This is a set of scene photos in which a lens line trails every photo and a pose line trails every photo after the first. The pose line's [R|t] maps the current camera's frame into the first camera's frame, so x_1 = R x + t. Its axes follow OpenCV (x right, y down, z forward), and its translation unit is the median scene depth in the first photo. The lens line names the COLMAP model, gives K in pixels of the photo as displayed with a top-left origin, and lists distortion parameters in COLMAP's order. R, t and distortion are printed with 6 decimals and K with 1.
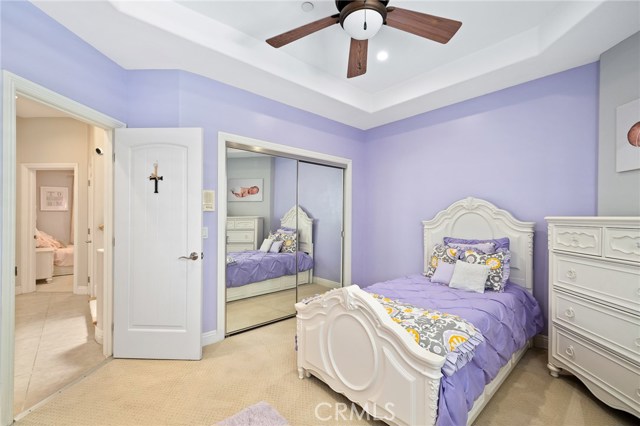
lens RADIAL K [[269.8, 0, 319.0], [0, 269.8, 218.1], [0, 0, 1]] dist [0.000579, 0.000113]
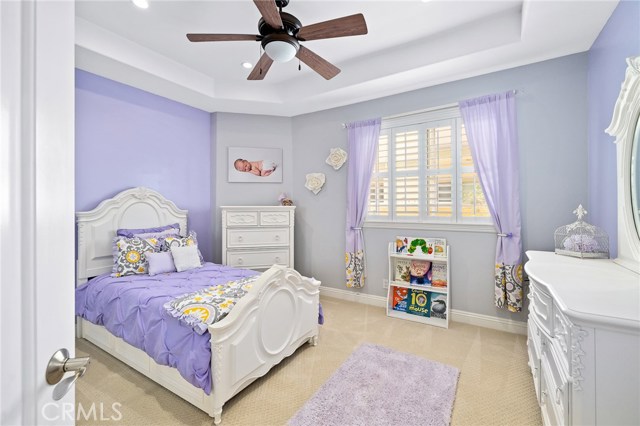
lens RADIAL K [[275.8, 0, 320.2], [0, 275.8, 202.7], [0, 0, 1]] dist [0.000341, 0.000050]
pose [[-0.291074, 0.002181, 0.956698, -0.855502], [0.000712, 0.999998, -0.002063, -0.020707], [-0.956700, 0.000081, -0.291074, 0.912725]]
